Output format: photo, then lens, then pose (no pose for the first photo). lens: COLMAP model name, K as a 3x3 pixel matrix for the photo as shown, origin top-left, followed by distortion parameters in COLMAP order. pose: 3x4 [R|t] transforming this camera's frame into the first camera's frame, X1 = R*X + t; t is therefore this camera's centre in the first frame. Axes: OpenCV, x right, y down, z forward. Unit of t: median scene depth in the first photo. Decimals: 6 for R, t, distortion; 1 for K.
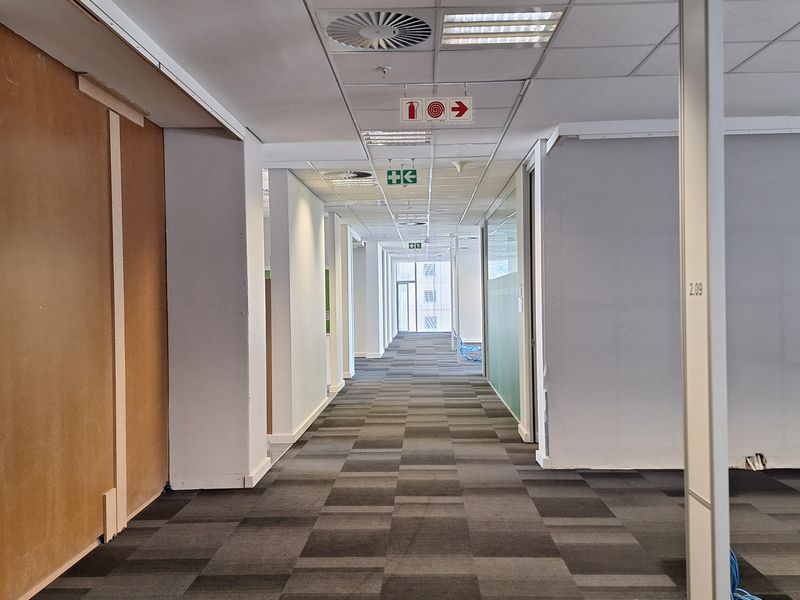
lens RADIAL K [[725.1, 0, 400.0], [0, 725.1, 300.0], [0, 0, 1]] dist [0.001056, -0.002426]
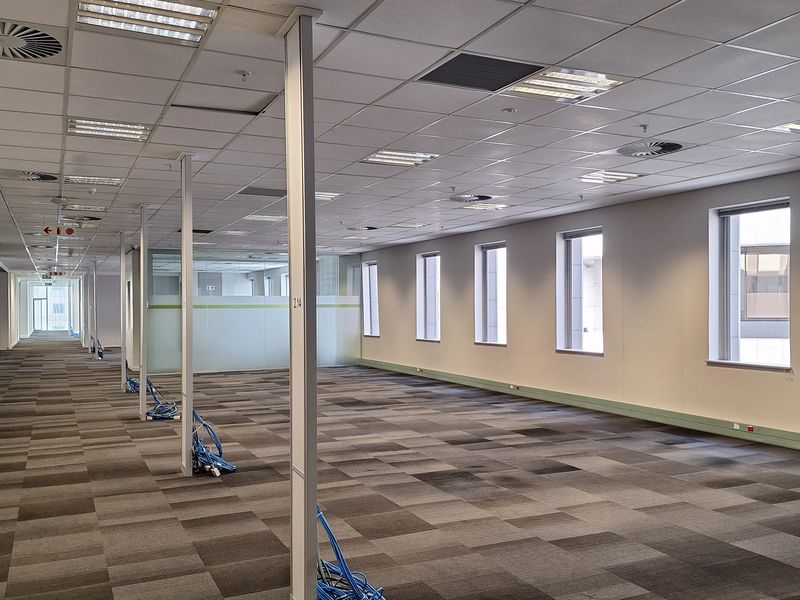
lens RADIAL K [[725.1, 0, 400.0], [0, 725.1, 300.0], [0, 0, 1]] dist [0.001056, -0.002426]
pose [[0.886479, 0.008521, 0.462690, -0.004586], [-0.000581, 0.999850, -0.017300, 0.000709], [-0.462768, 0.015067, 0.886351, -0.126022]]
